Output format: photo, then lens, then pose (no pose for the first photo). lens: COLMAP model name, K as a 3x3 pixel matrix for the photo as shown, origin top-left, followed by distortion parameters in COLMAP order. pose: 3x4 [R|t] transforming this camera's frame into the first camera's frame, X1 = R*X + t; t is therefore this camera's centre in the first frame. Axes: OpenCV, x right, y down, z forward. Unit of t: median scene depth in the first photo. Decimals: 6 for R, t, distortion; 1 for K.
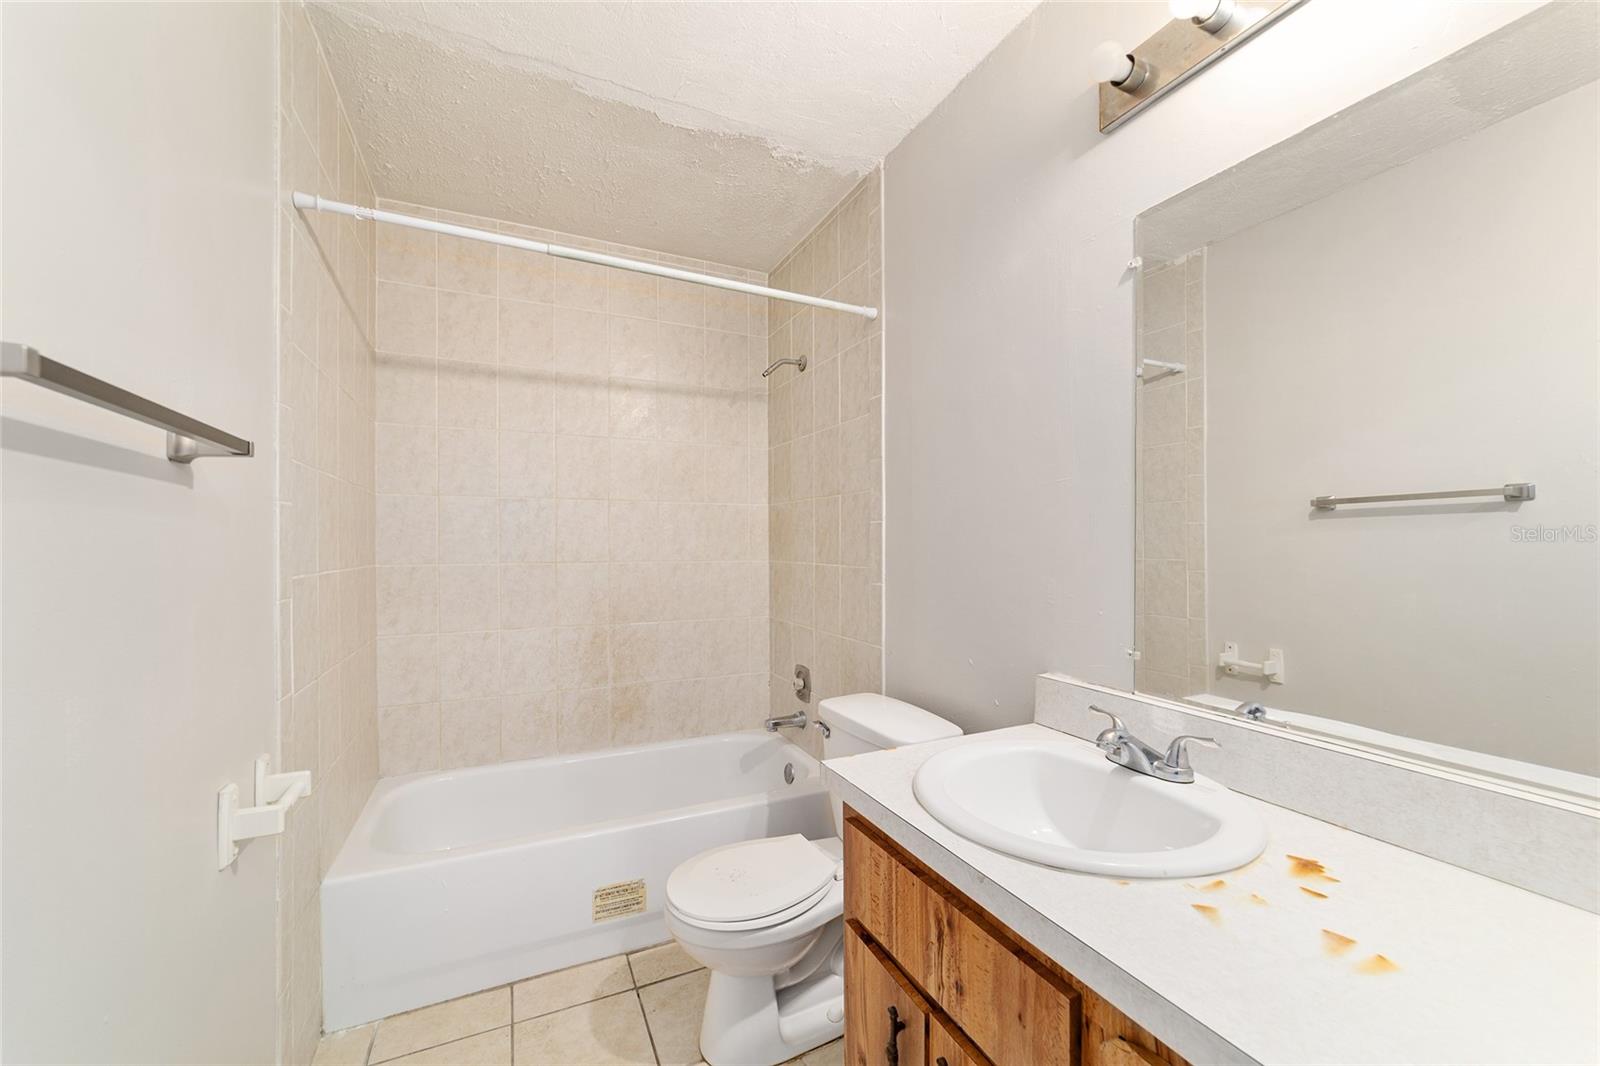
lens RADIAL K [[613.7, 0, 791.5], [0, 613.7, 548.7], [0, 0, 1]] dist [-0.012416, 0.006678]
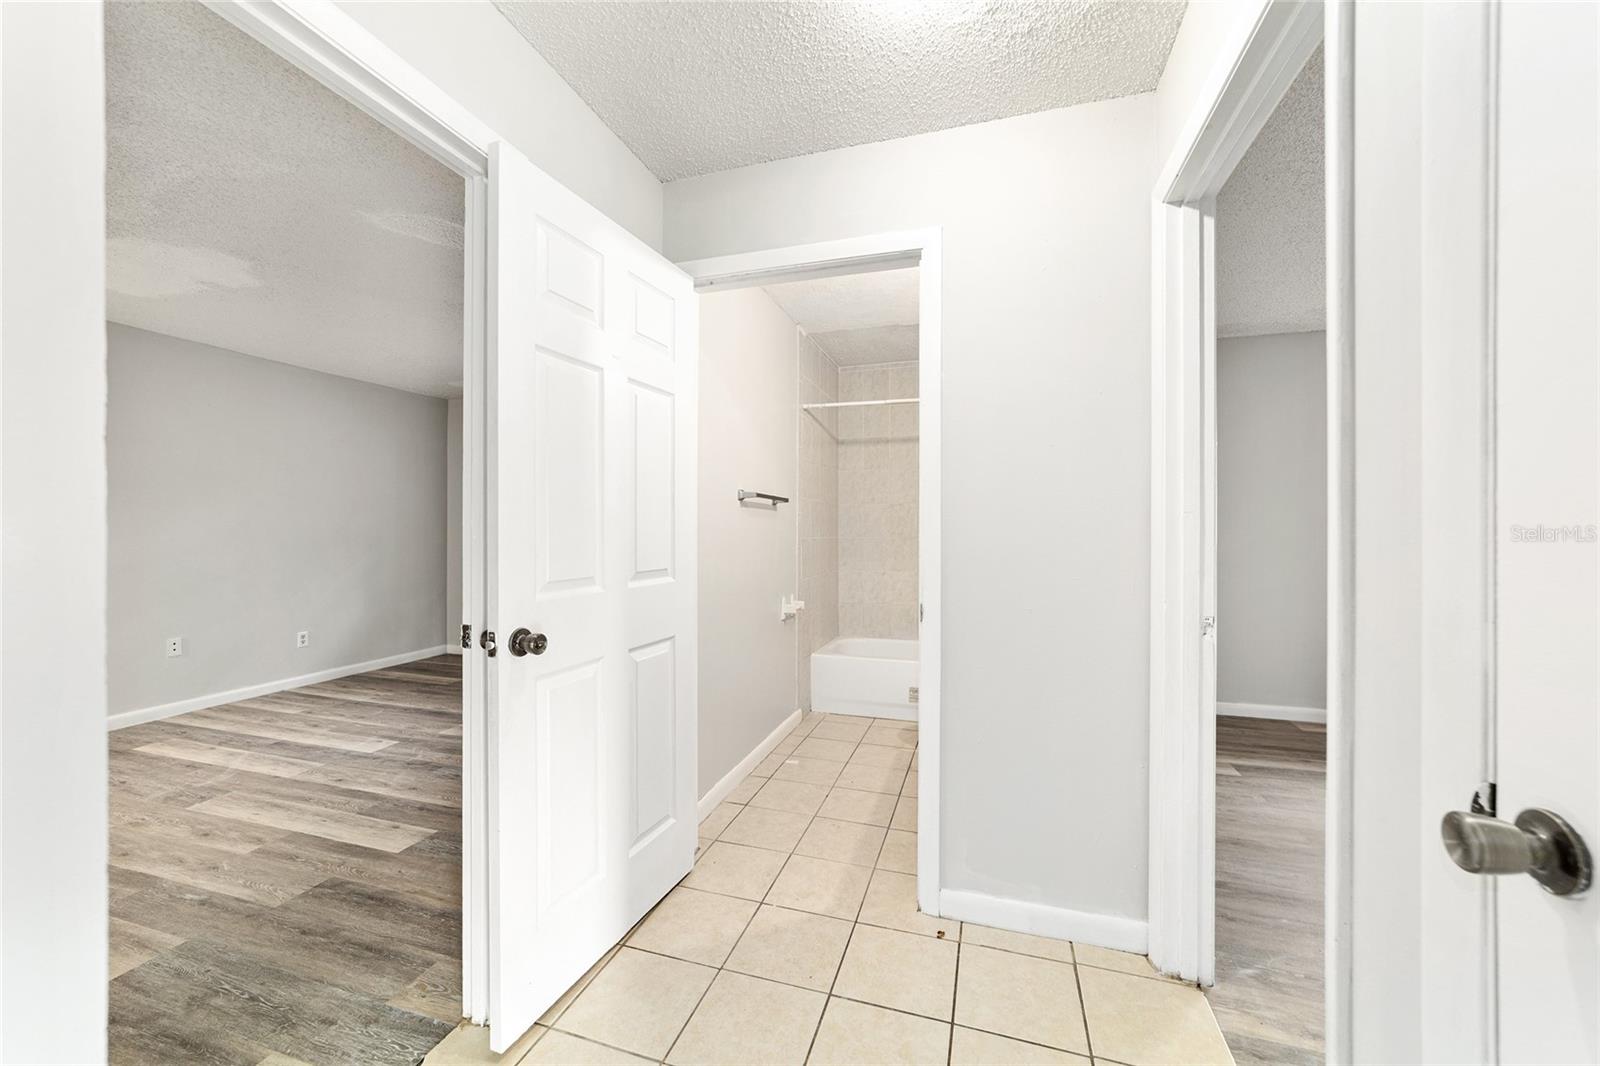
lens RADIAL K [[613.7, 0, 799.4], [0, 613.7, 530.7], [0, 0, 1]] dist [-0.012416, 0.006678]
pose [[0.734815, 0.005345, -0.678247, 0.689096], [-0.009357, 0.999954, -0.002257, 0.011538], [0.678203, 0.008005, 0.734831, -0.687873]]
